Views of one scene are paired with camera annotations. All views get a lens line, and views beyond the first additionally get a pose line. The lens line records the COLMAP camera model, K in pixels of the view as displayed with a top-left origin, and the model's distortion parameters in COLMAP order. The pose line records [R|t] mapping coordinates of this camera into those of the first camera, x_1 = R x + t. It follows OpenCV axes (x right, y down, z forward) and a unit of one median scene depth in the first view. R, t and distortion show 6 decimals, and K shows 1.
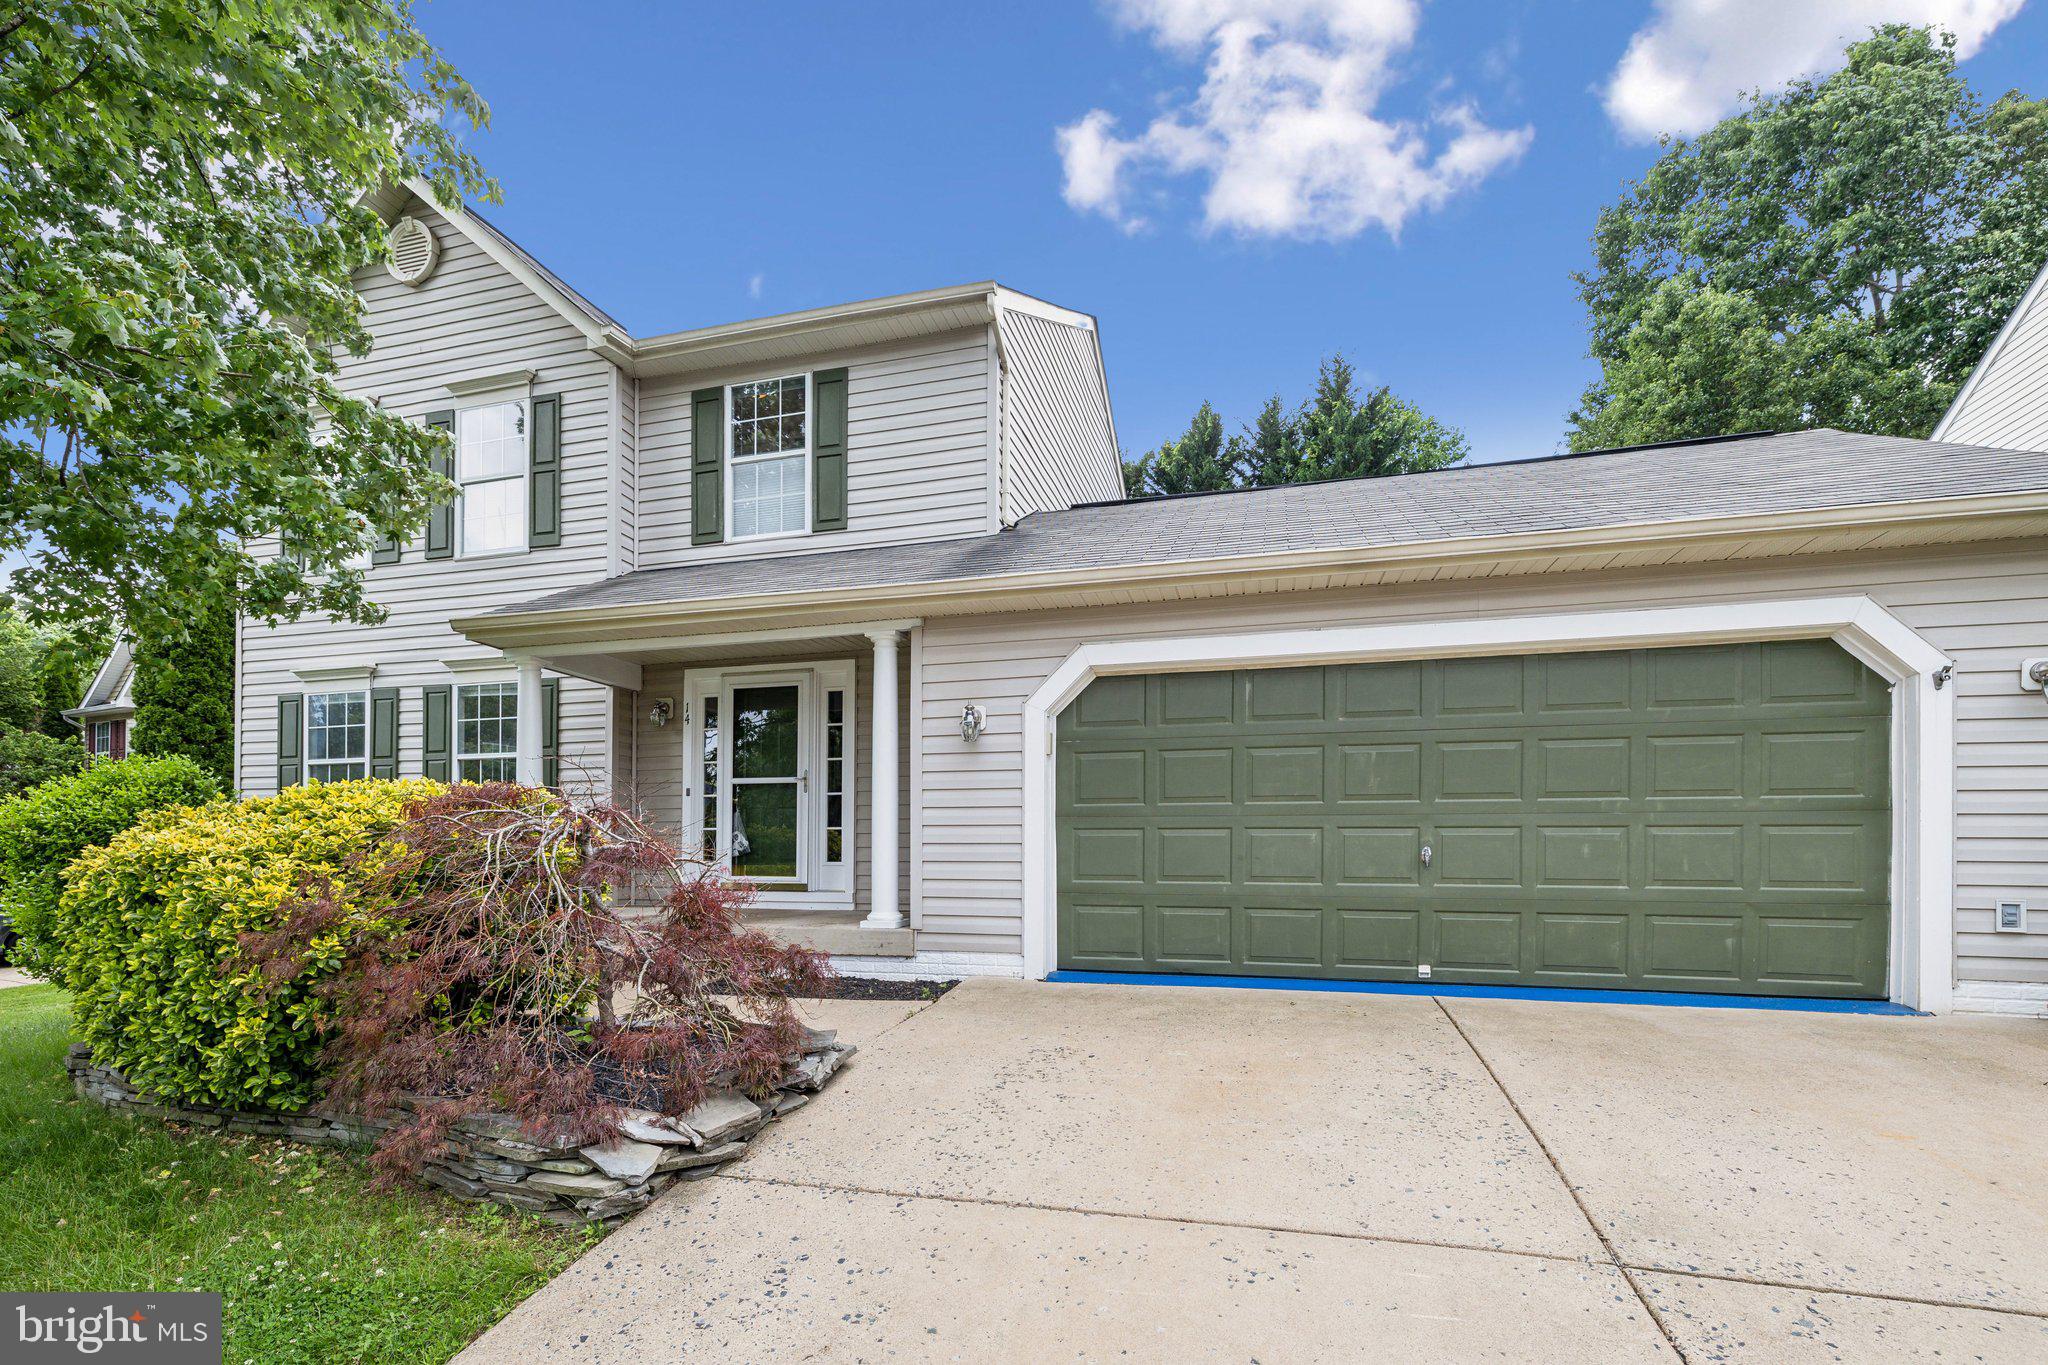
lens RADIAL K [[892.0, 0, 1047.0], [0, 892.0, 848.9], [0, 0, 1]] dist [0.002956, 0.000242]
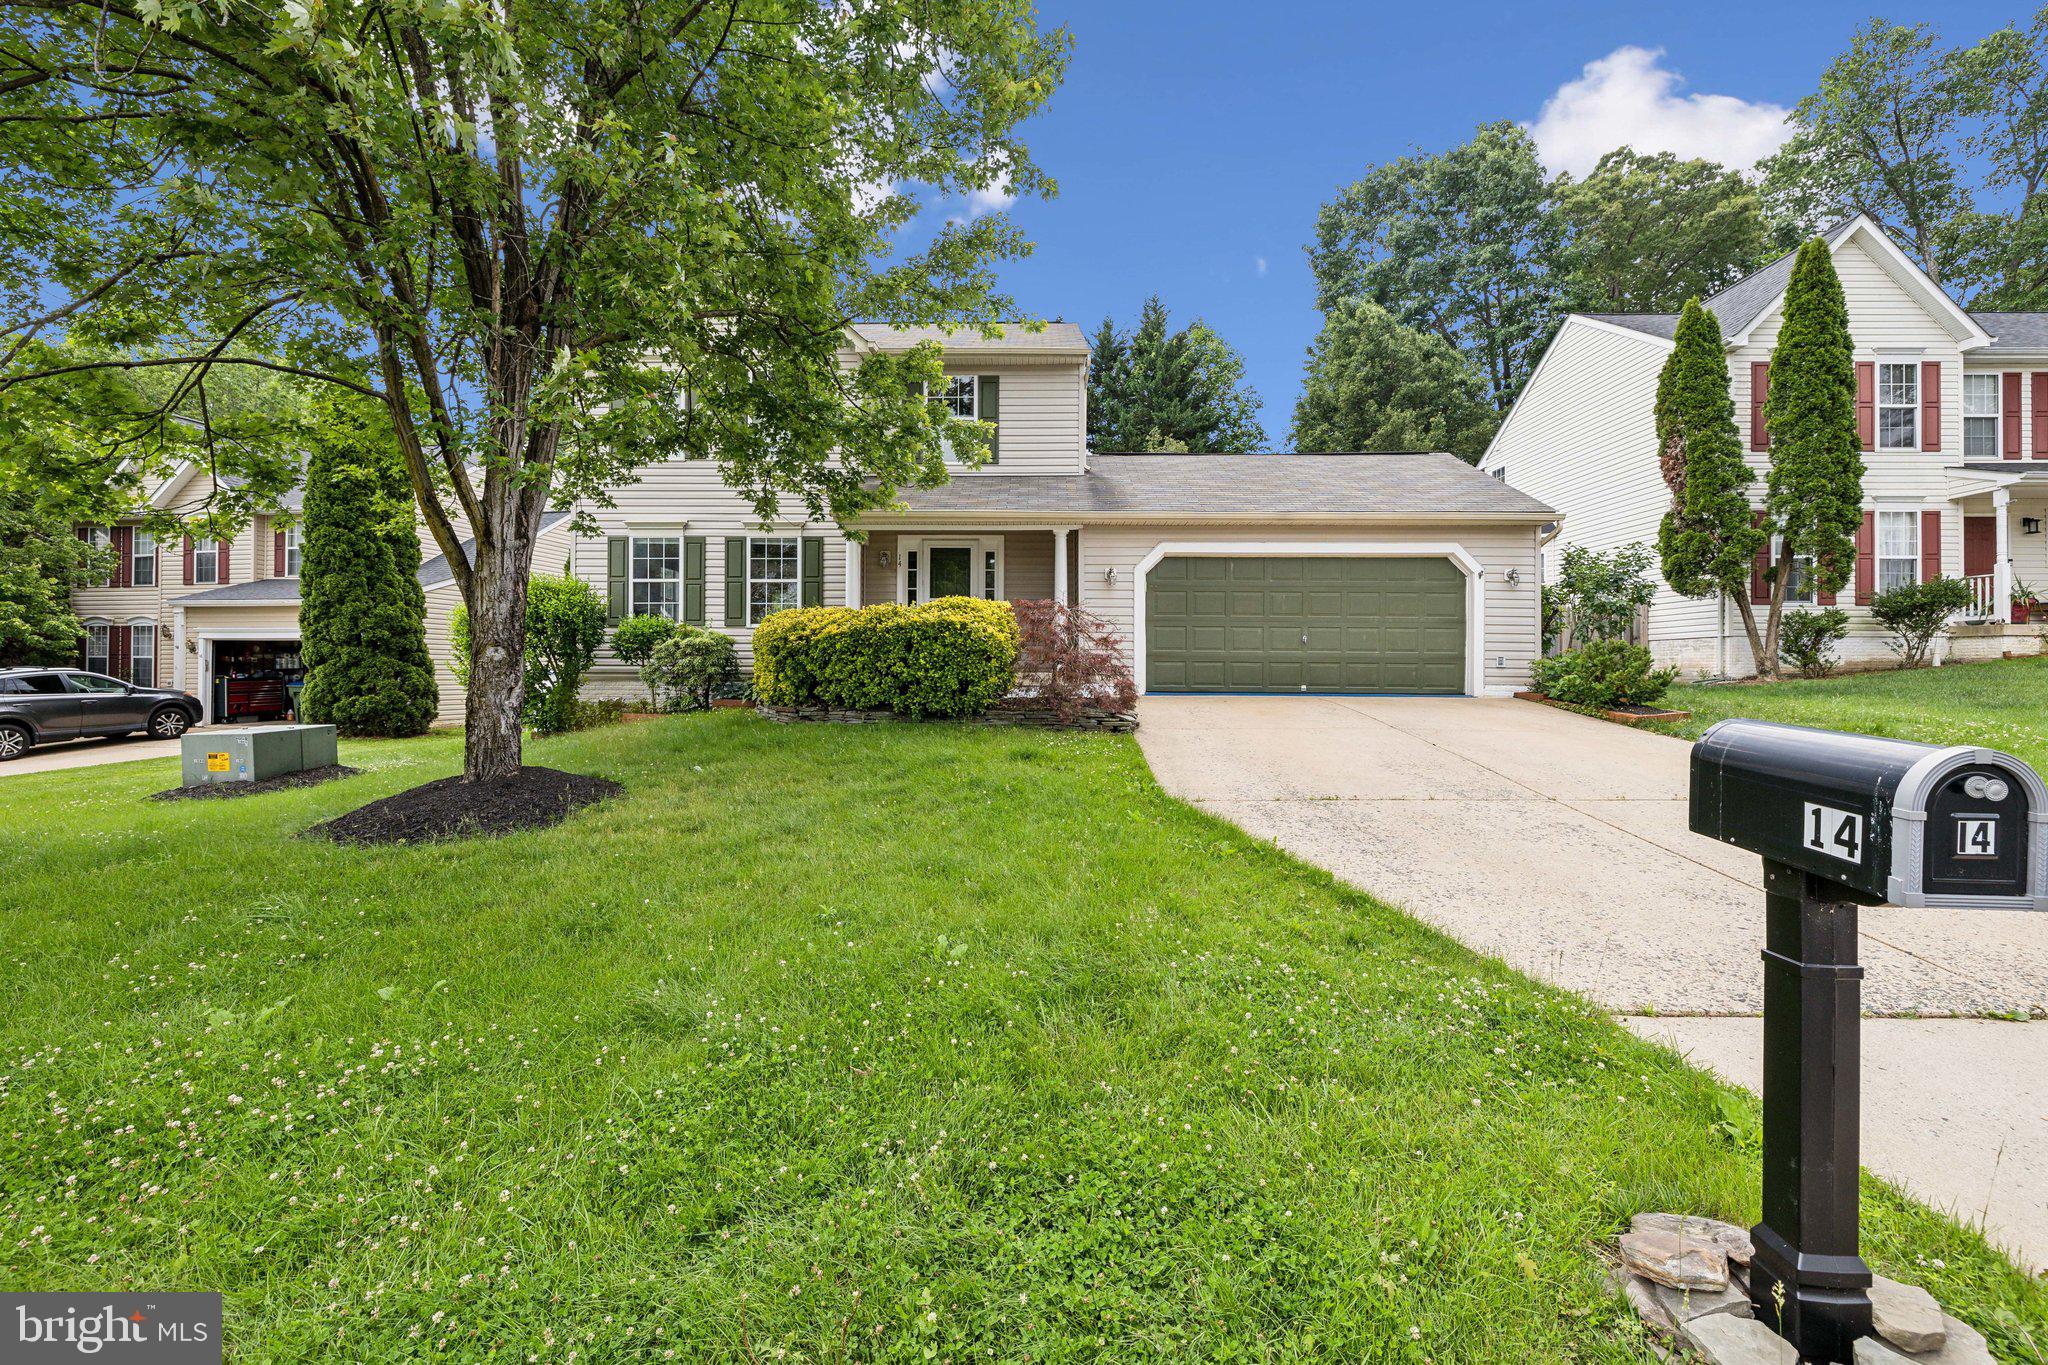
lens RADIAL K [[892.0, 0, 1016.9], [0, 892.0, 680.4], [0, 0, 1]] dist [0.002956, 0.000242]
pose [[0.967607, 0.004201, 0.252427, -0.619493], [-0.005319, 0.999979, 0.003748, 0.075633], [-0.252406, -0.004969, 0.967609, -0.750839]]
